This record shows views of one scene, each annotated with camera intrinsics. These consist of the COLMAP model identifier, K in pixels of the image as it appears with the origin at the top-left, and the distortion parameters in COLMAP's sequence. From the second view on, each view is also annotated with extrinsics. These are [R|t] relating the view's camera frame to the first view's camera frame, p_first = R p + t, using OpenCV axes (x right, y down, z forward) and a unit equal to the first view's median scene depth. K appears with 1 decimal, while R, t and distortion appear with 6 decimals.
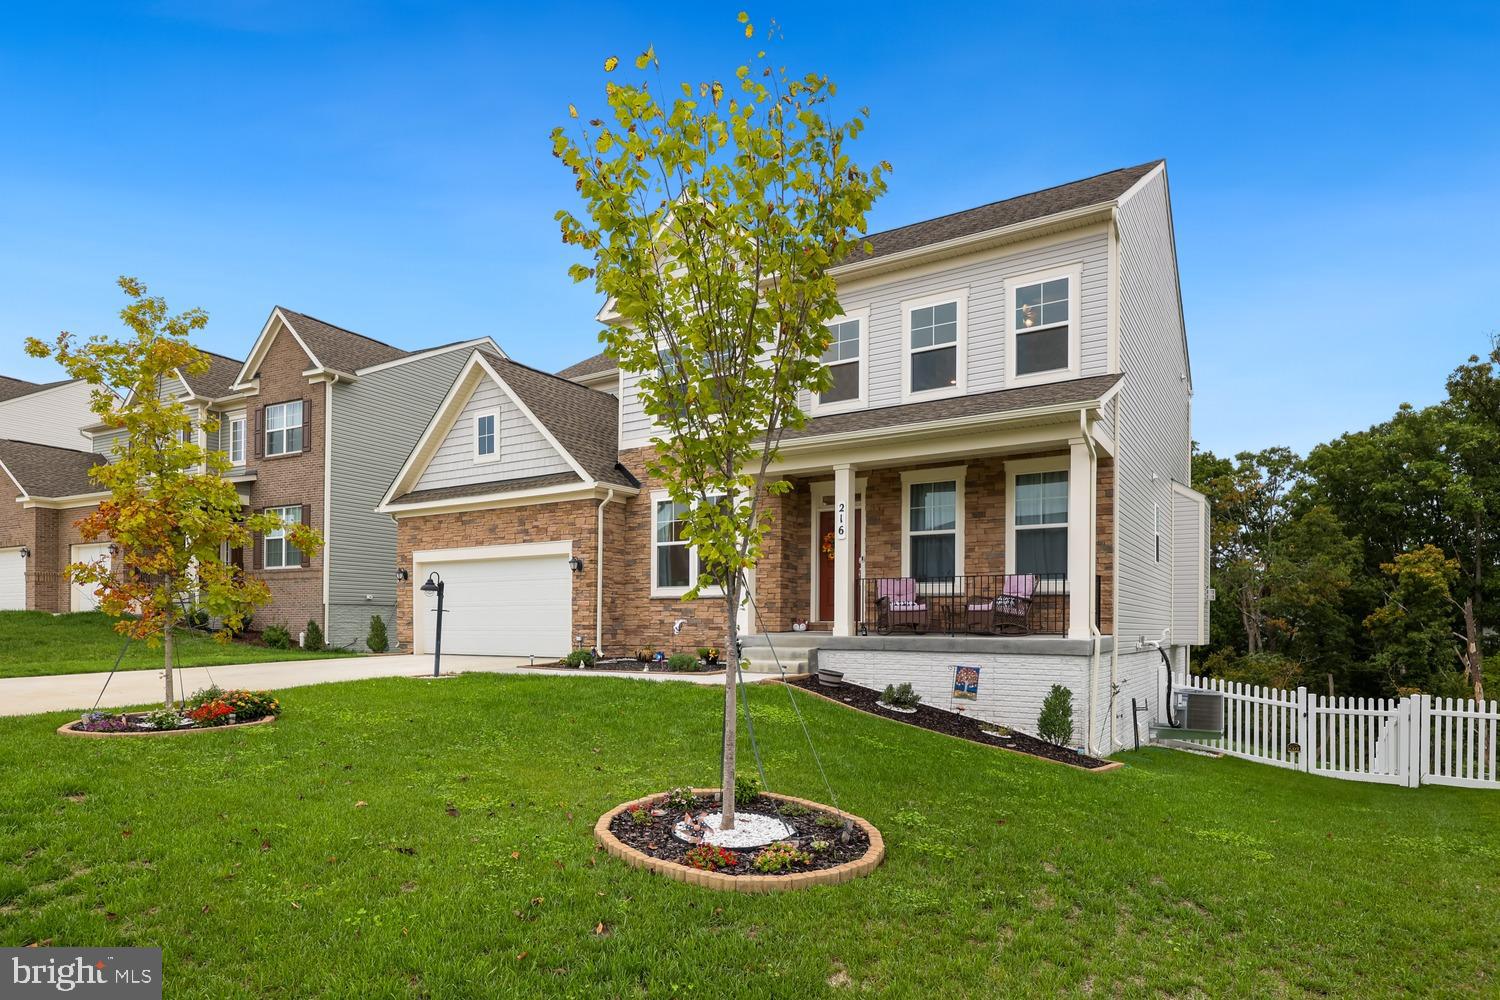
lens RADIAL K [[828.0, 0, 733.9], [0, 828.0, 487.2], [0, 0, 1]] dist [0.004928, 0.001578]
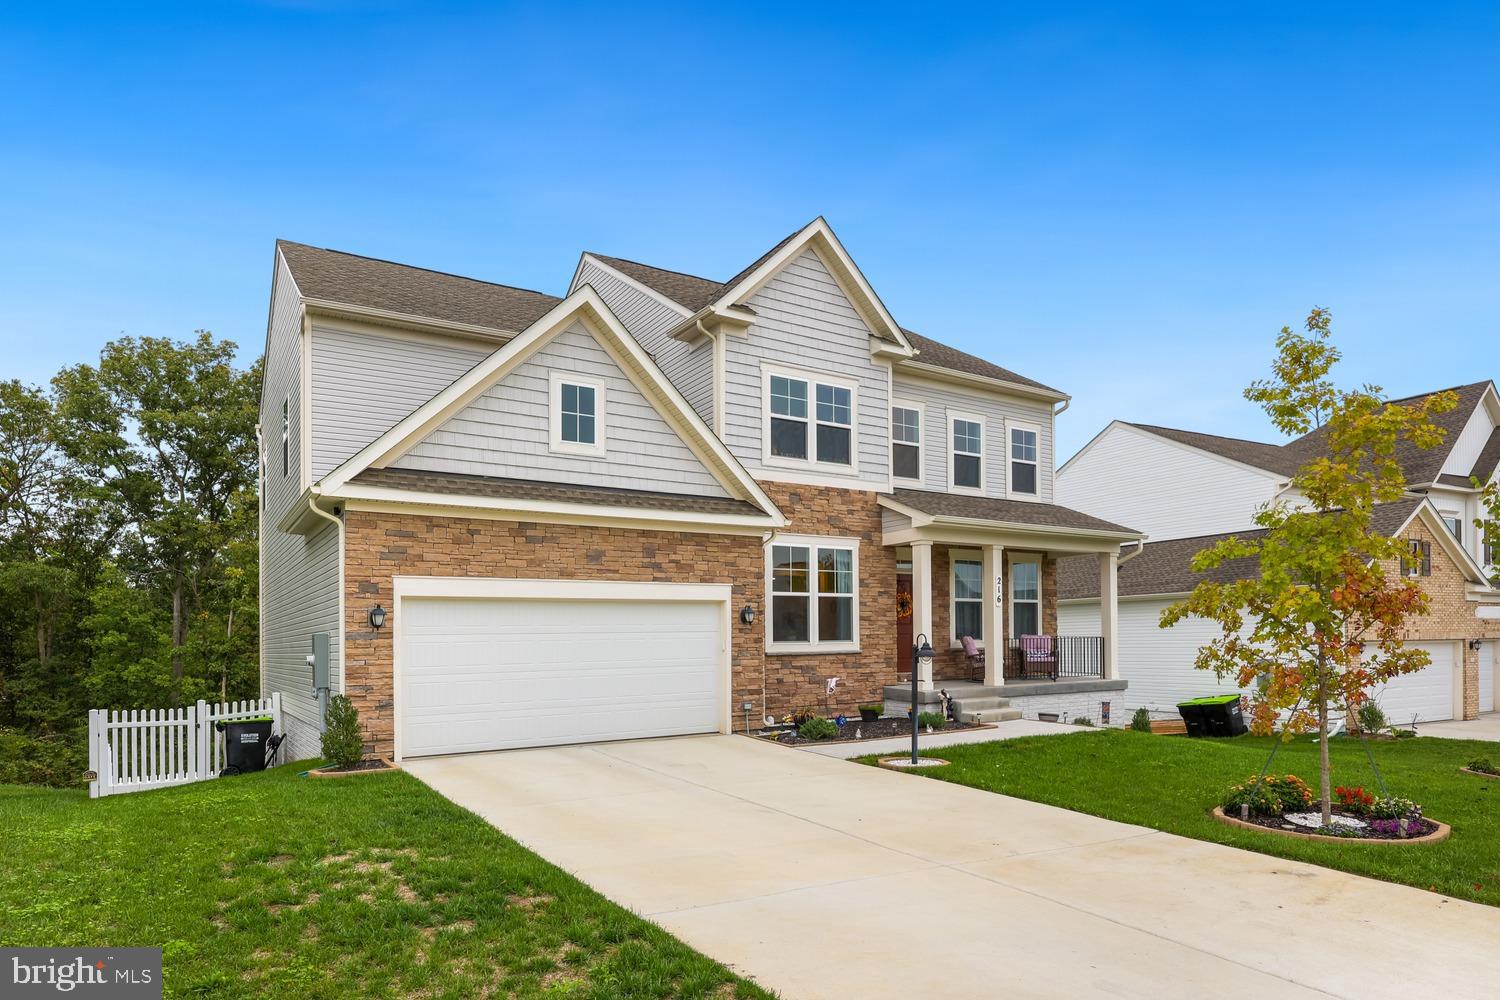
lens RADIAL K [[878.1, 0, 734.5], [0, 878.1, 506.6], [0, 0, 1]] dist [-0.004391, -0.002922]
pose [[0.424604, 0.129383, 0.896087, -1.056894], [-0.128500, 0.988329, -0.081813, 0.064387], [-0.896214, -0.080409, 0.436274, 0.692341]]
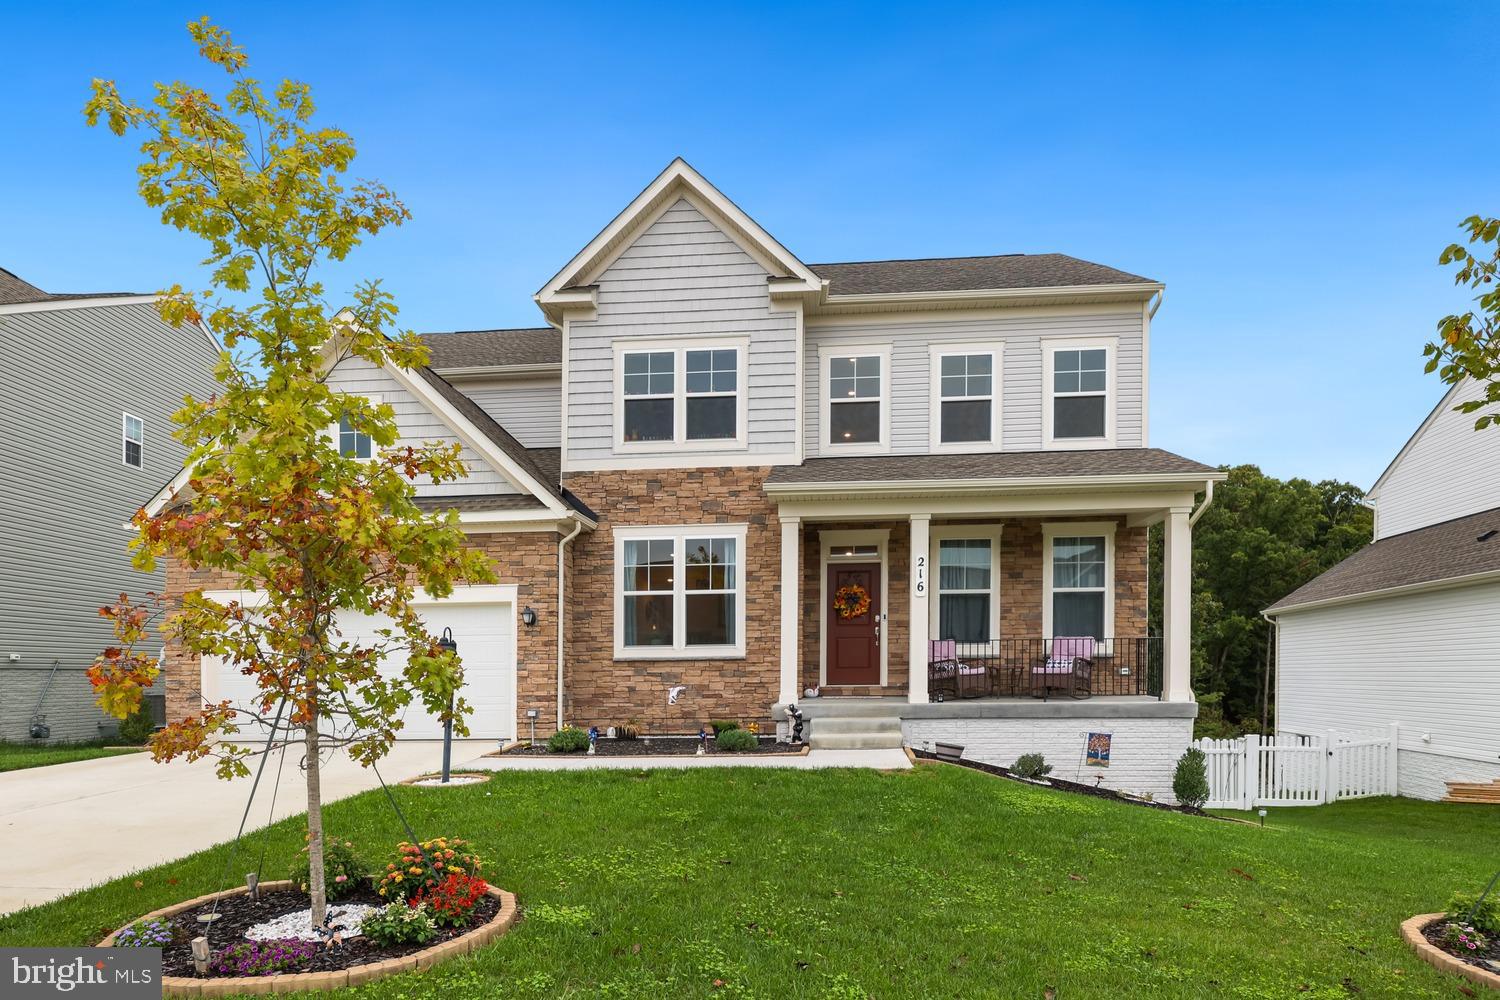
lens RADIAL K [[828.0, 0, 748.2], [0, 828.0, 561.1], [0, 0, 1]] dist [0.004928, 0.001578]
pose [[0.880875, 0.050420, 0.470657, -0.401889], [-0.063137, 0.997941, 0.011261, 0.022796], [-0.469120, -0.039635, 0.882245, 0.254699]]
